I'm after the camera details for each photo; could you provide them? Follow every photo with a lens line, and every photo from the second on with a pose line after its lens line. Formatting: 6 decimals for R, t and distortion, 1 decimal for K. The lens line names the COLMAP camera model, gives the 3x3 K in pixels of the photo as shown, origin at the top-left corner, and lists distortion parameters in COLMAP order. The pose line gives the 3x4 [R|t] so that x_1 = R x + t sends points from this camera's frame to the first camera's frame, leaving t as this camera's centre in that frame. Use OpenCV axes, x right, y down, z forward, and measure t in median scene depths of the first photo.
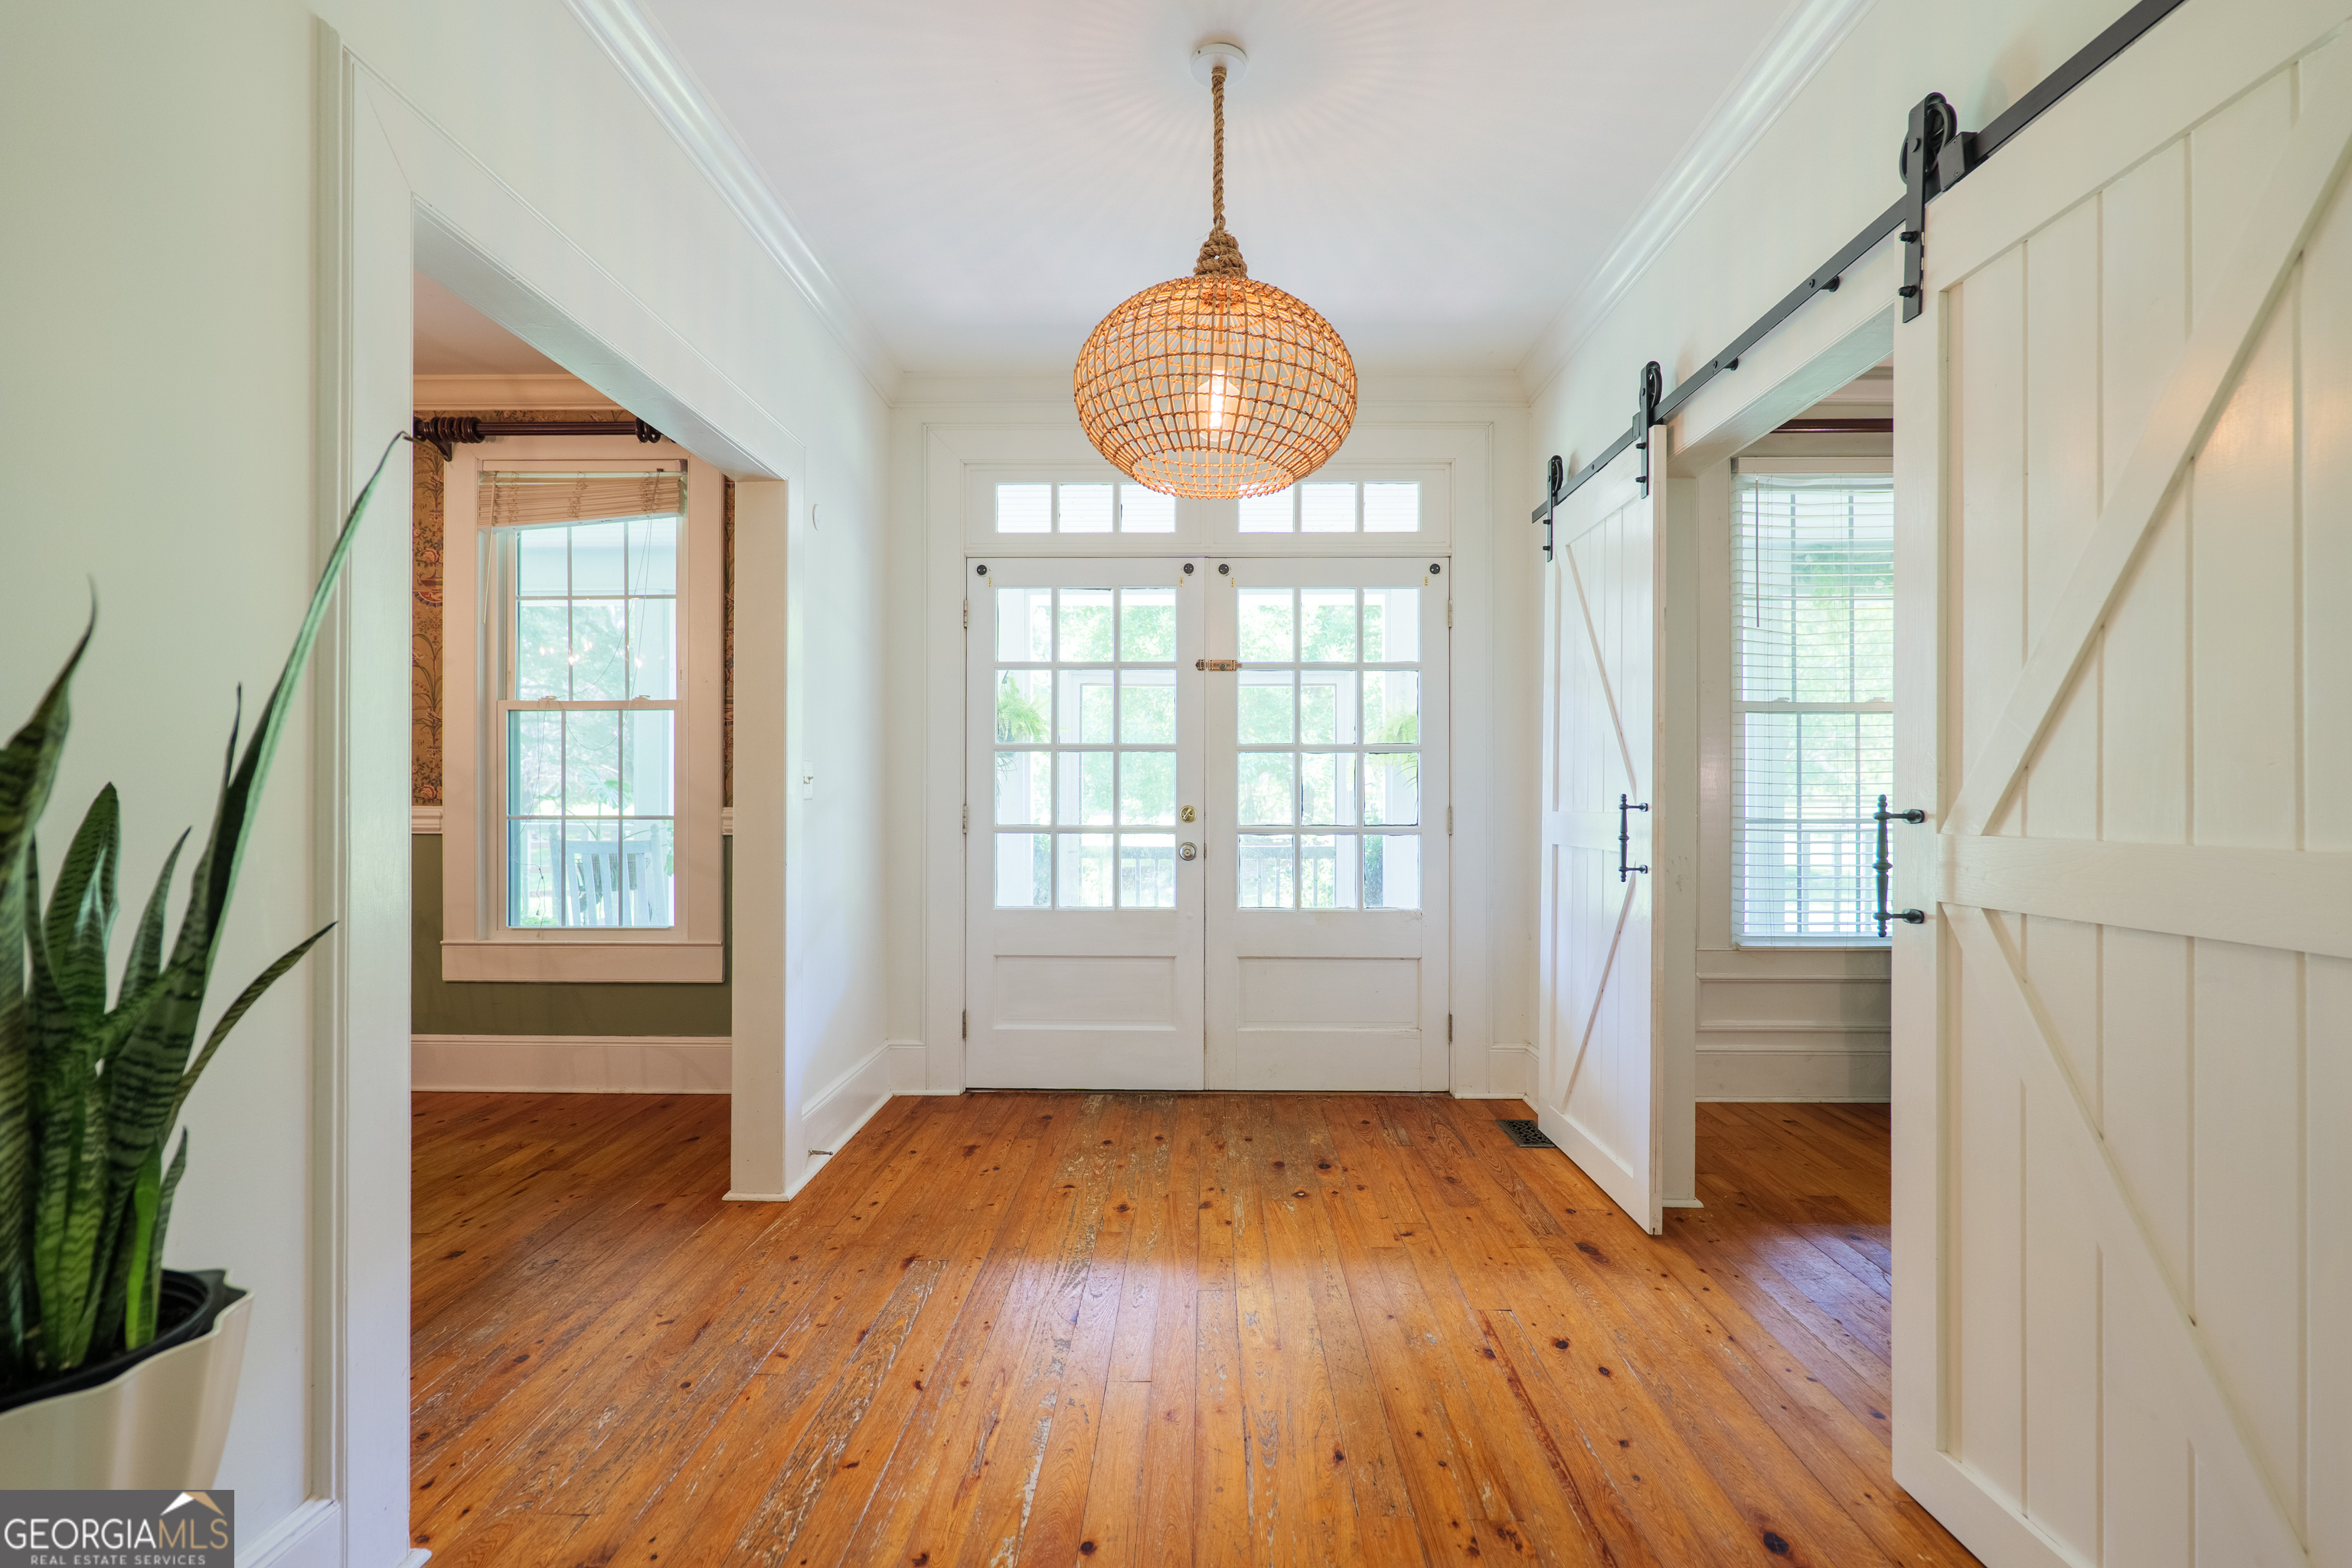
lens RADIAL K [[1109.6, 0, 1188.8], [0, 1109.6, 787.2], [0, 0, 1]] dist [-0.005506, -0.000255]
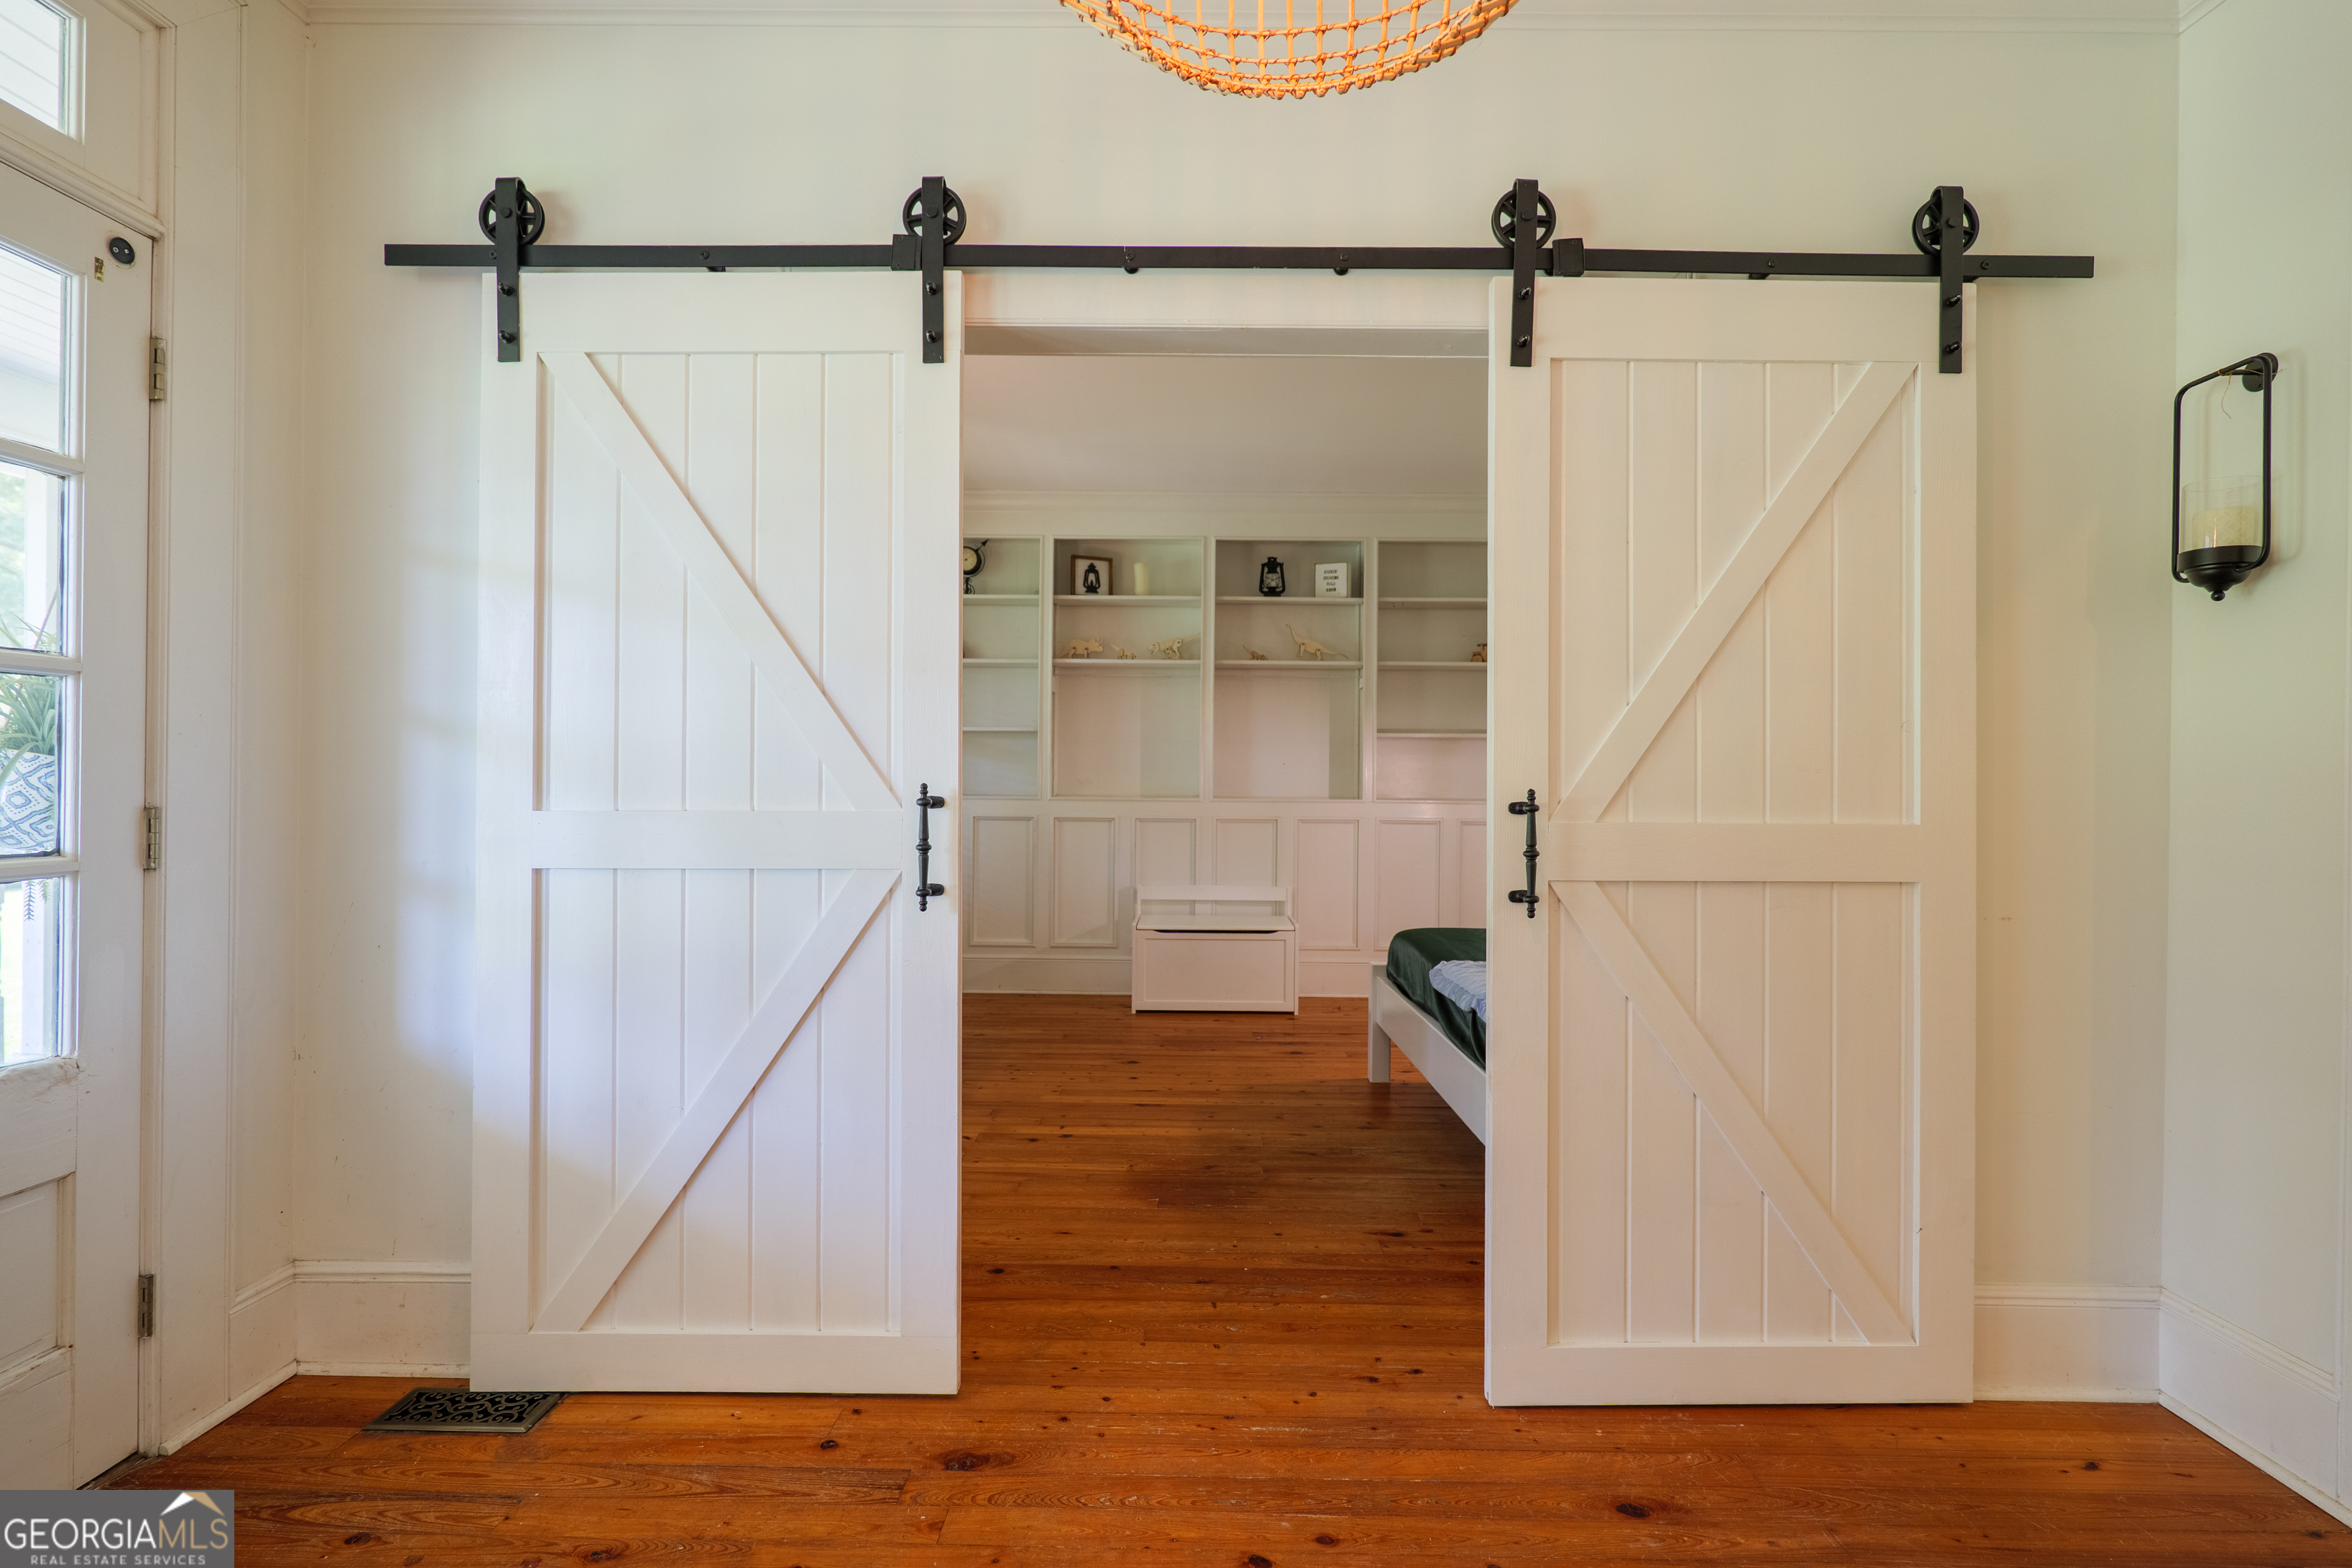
lens RADIAL K [[1074.3, 0, 1172.4], [0, 1074.3, 789.6], [0, 0, 1]] dist [-0.004463, 0.001211]
pose [[-0.007807, -0.008264, 0.999935, -0.215751], [-0.014414, 0.999863, 0.008150, 0.001293], [-0.999866, -0.014350, -0.007925, 0.664500]]
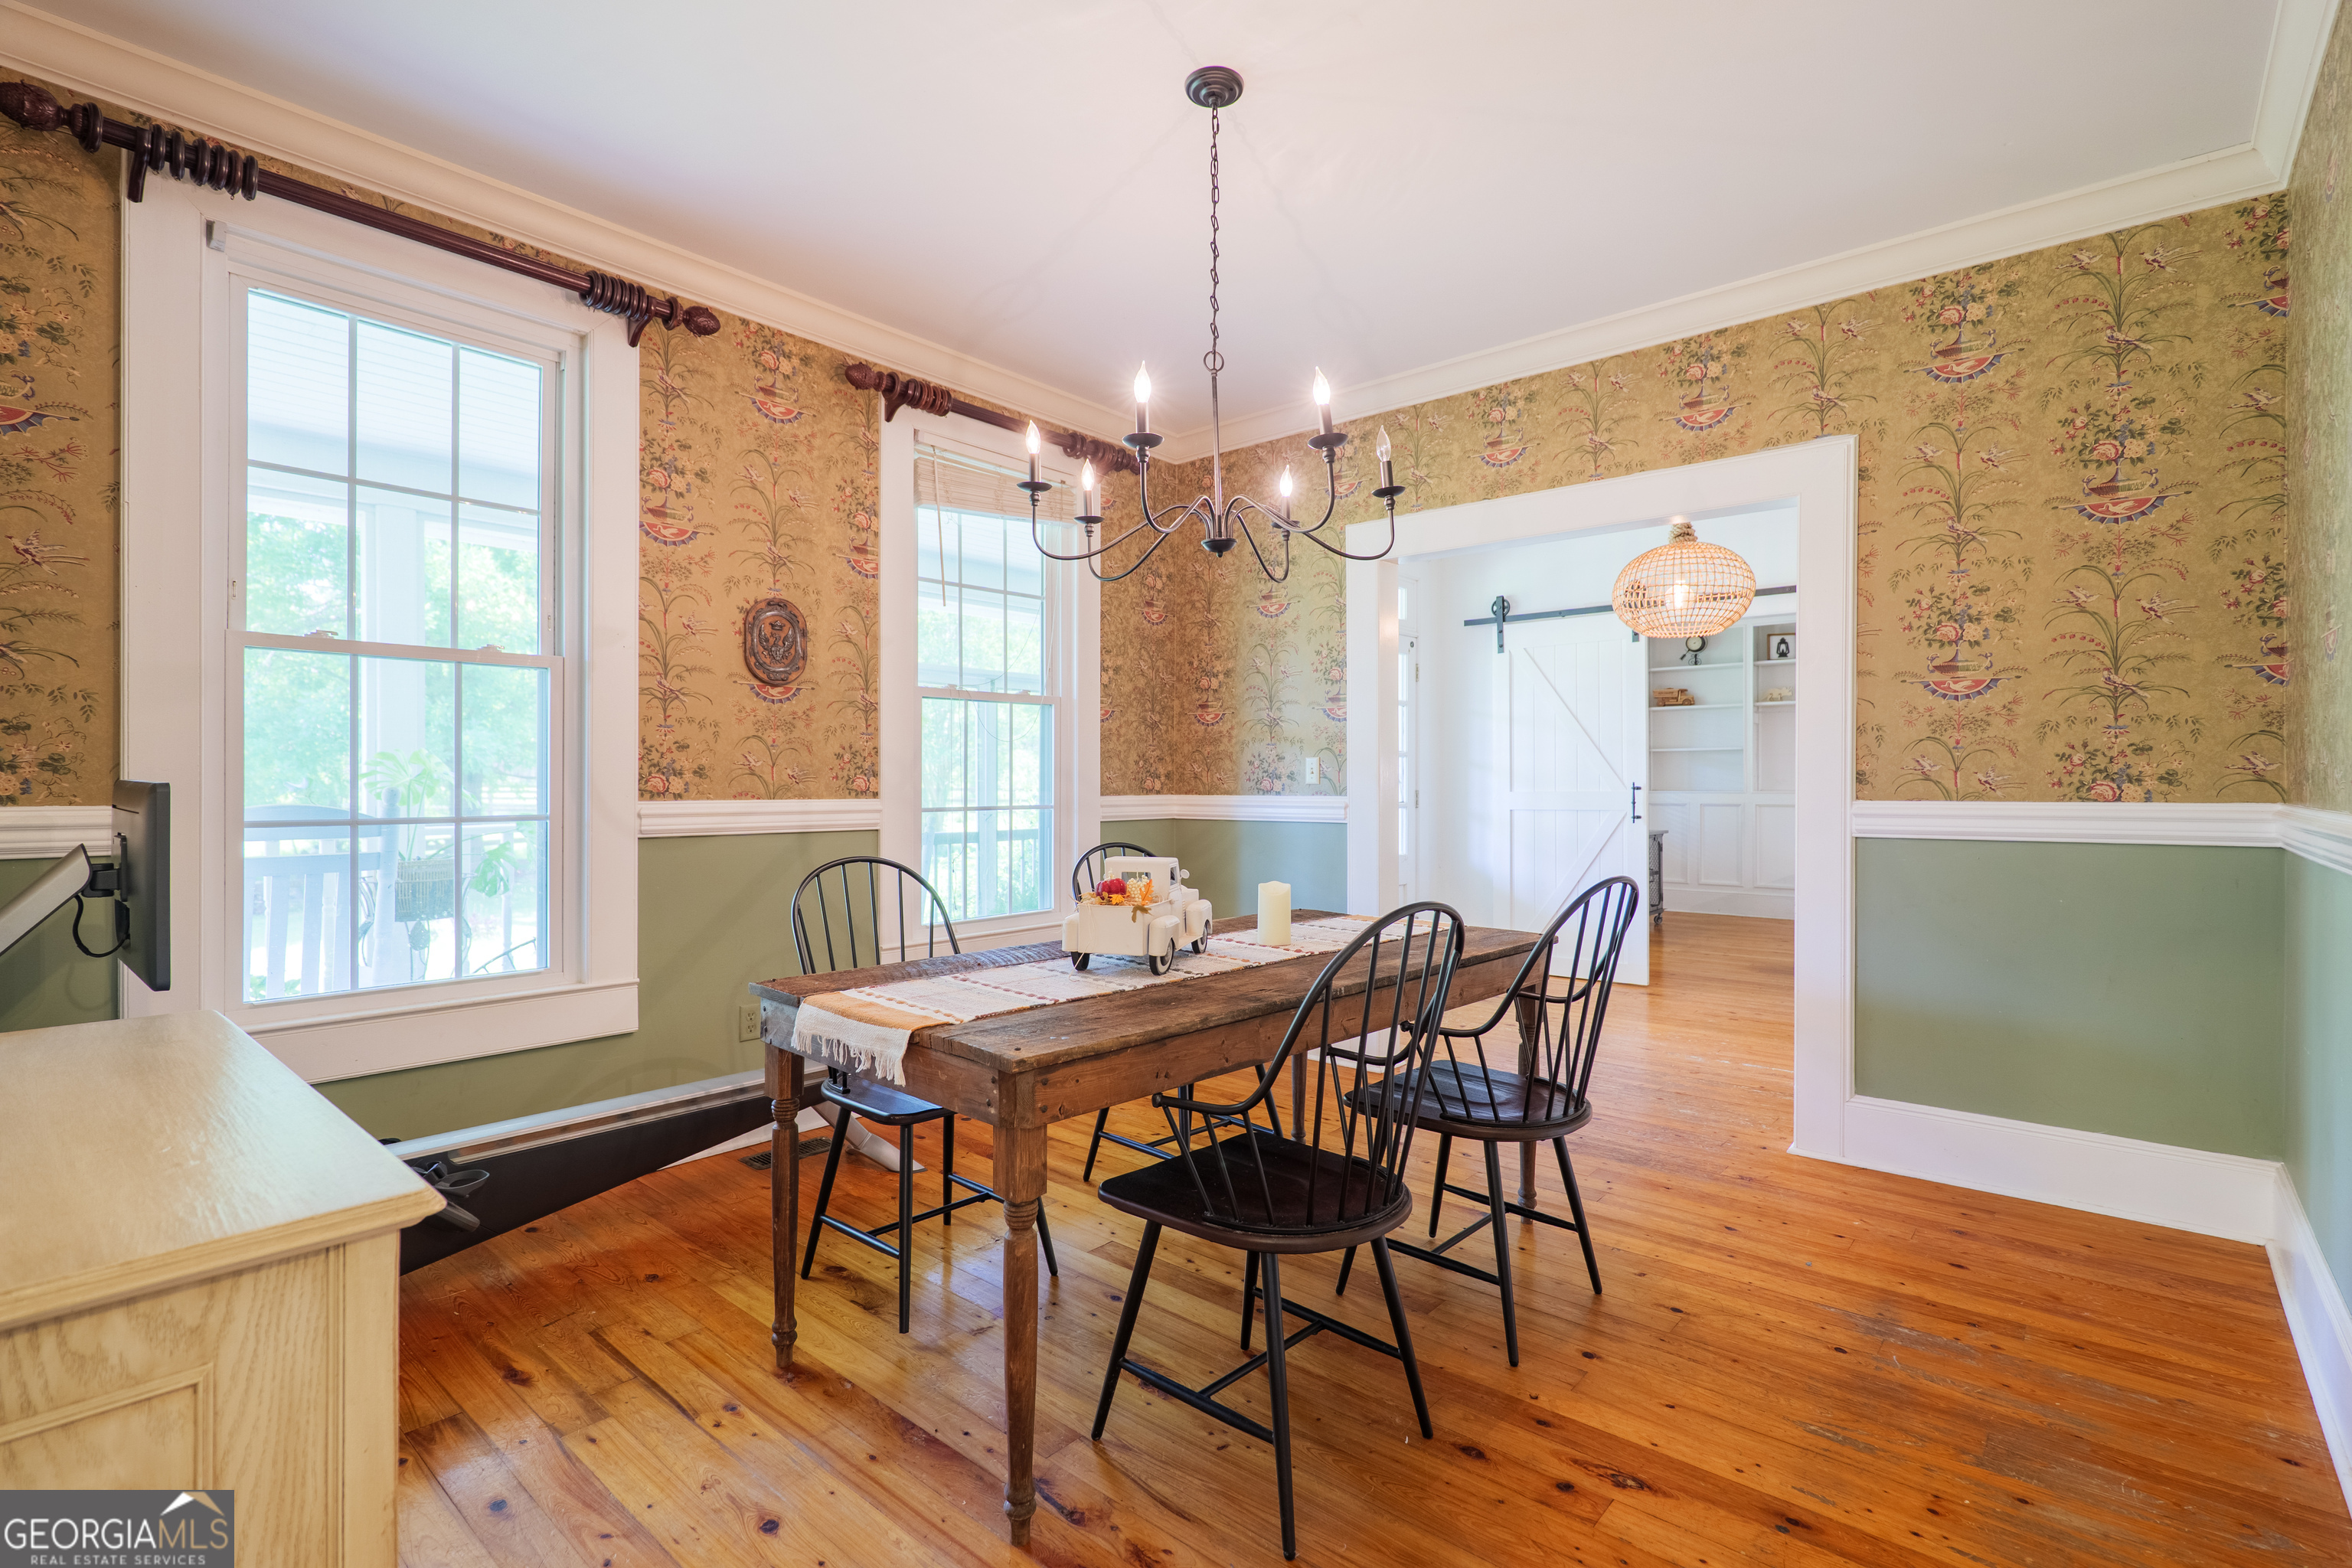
lens RADIAL K [[1074.3, 0, 1184.2], [0, 1074.3, 772.2], [0, 0, 1]] dist [-0.004463, 0.001211]
pose [[0.631463, 0.004728, 0.775391, -1.368888], [-0.005580, 0.999983, -0.001553, -0.005402], [-0.775386, -0.003346, 0.631479, 0.286992]]
